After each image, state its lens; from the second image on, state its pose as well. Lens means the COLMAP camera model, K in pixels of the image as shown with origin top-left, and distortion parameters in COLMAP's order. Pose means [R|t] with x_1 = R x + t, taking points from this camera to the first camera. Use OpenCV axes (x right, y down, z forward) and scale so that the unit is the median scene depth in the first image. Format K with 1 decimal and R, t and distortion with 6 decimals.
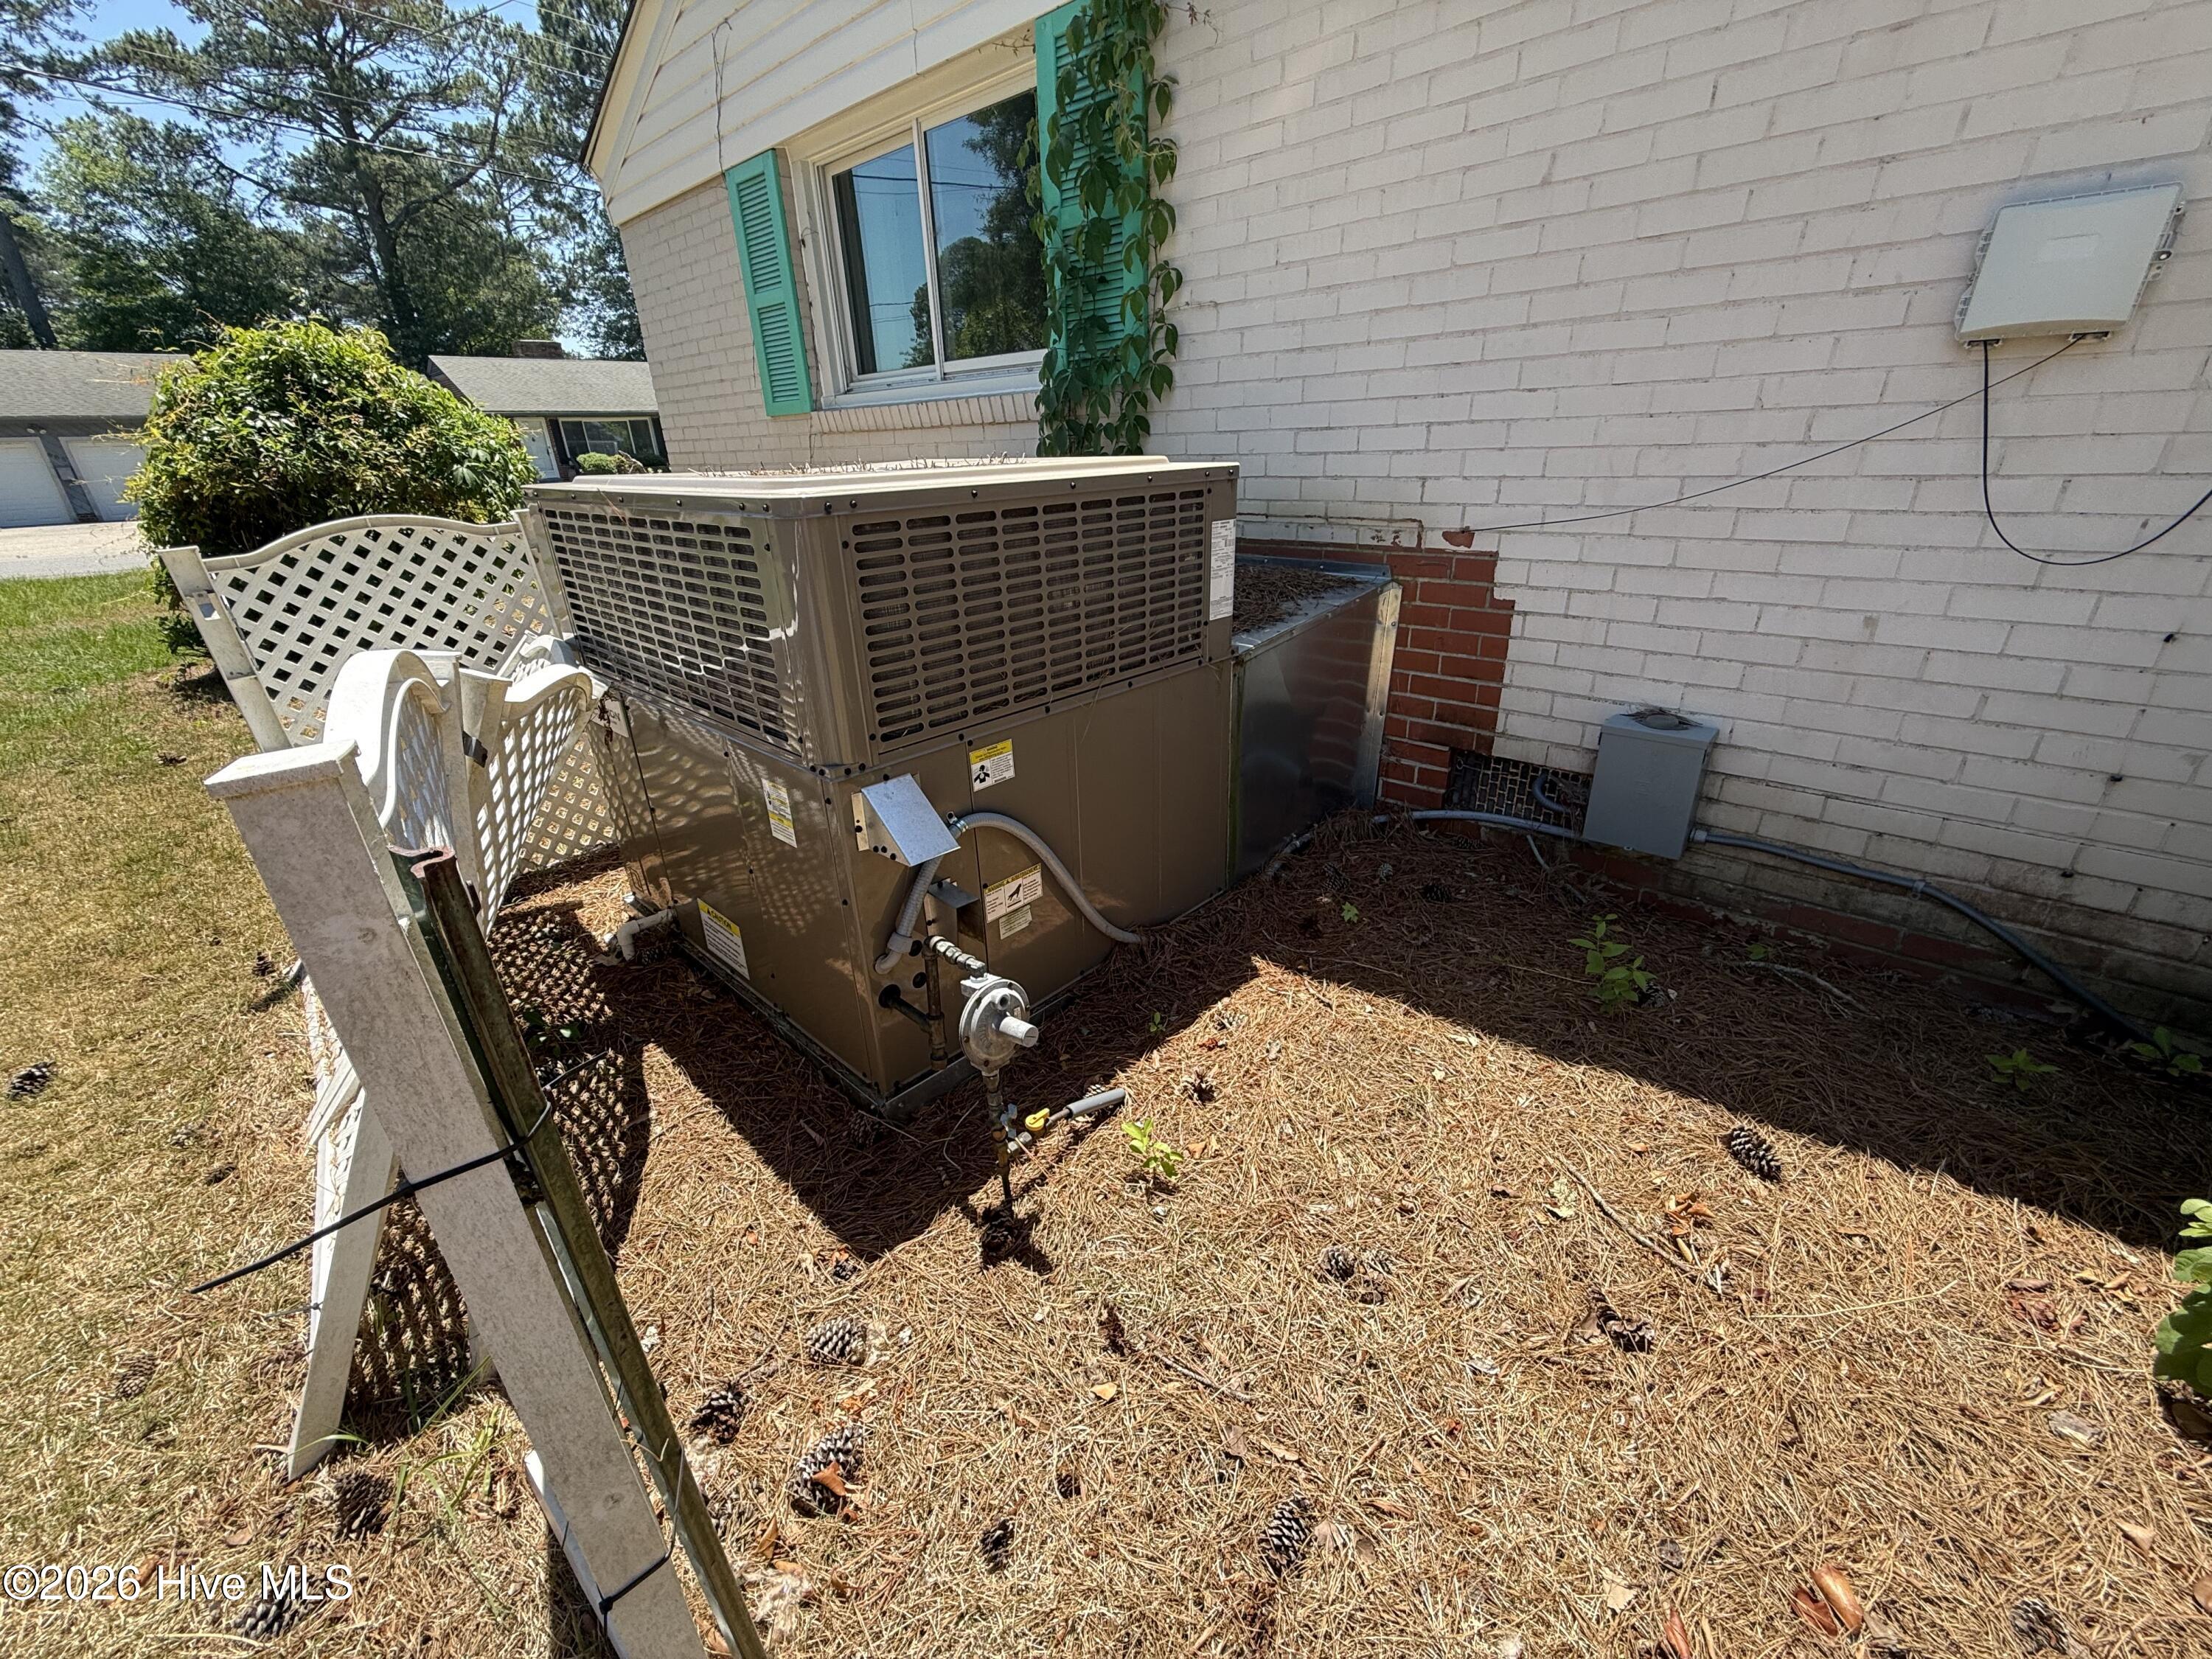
lens RADIAL K [[885.2, 0, 1103.5], [0, 885.2, 835.1], [0, 0, 1]] dist [0.000360, -0.000091]
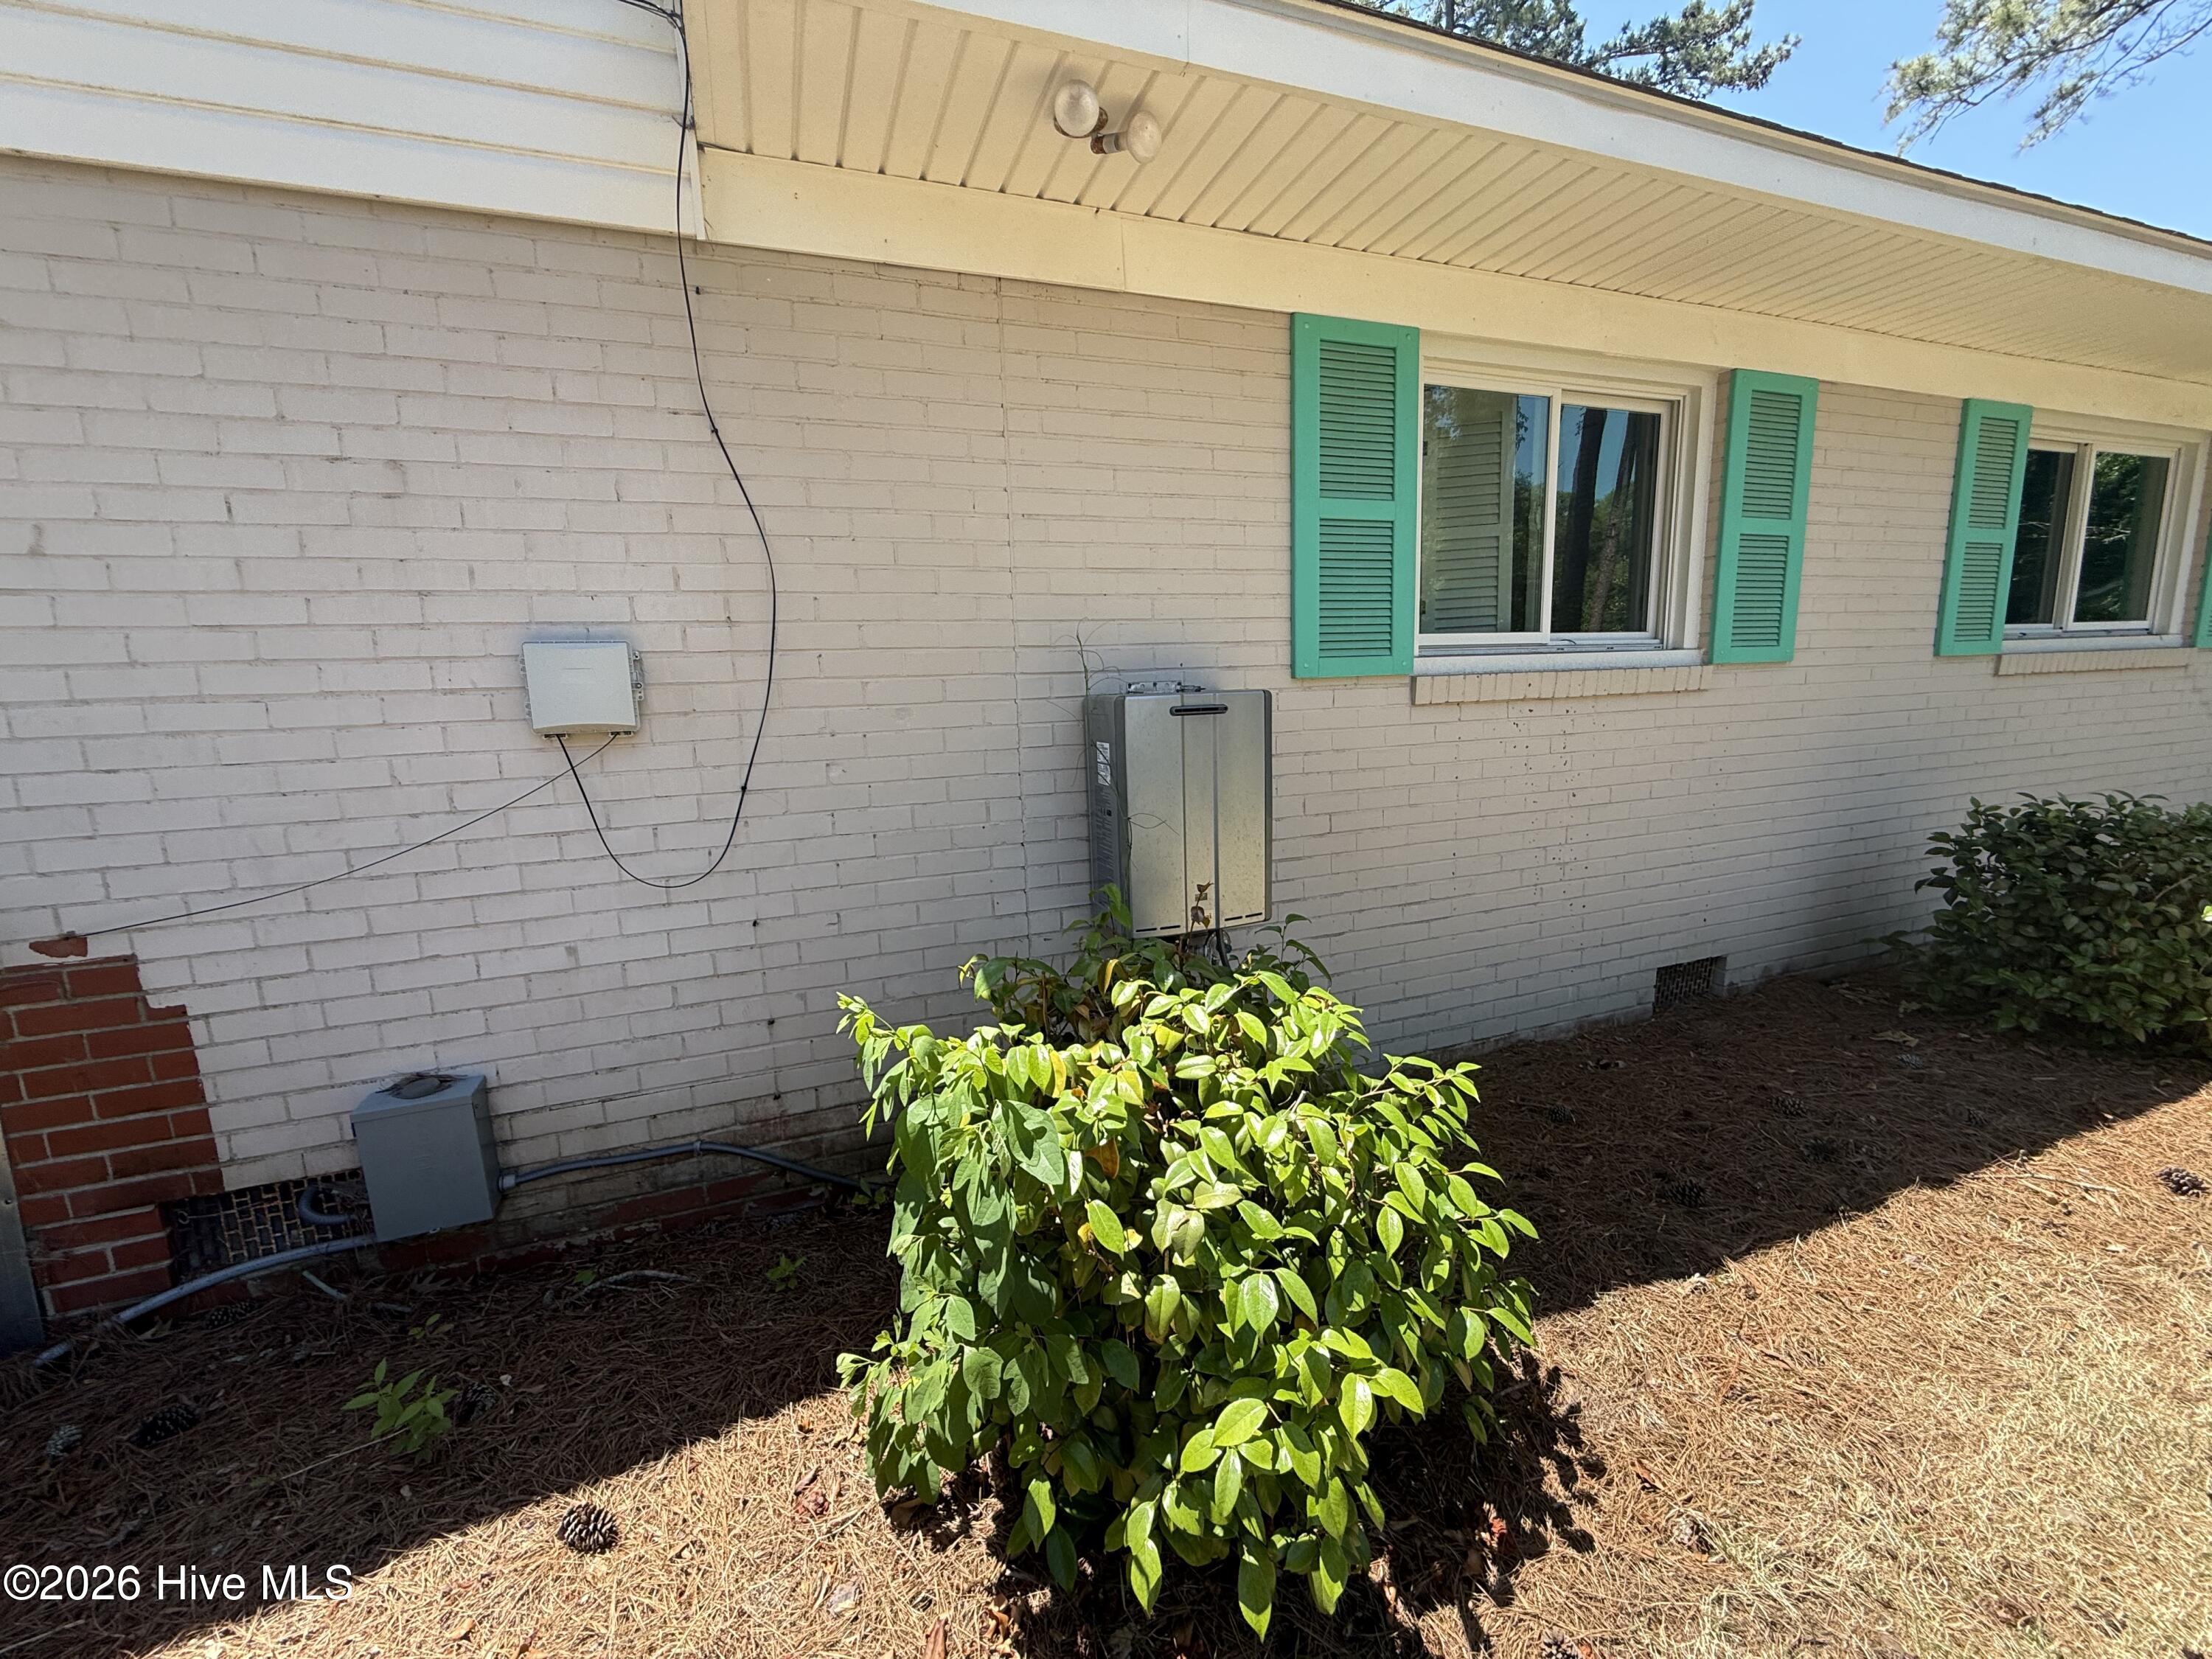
lens RADIAL K [[885.2, 0, 1105.5], [0, 885.2, 832.6], [0, 0, 1]] dist [0.000360, -0.000091]
pose [[0.441071, -0.128456, 0.888232, 0.167245], [0.388836, 0.919343, -0.060129, -0.042026], [-0.808865, 0.371898, 0.455444, -0.121245]]
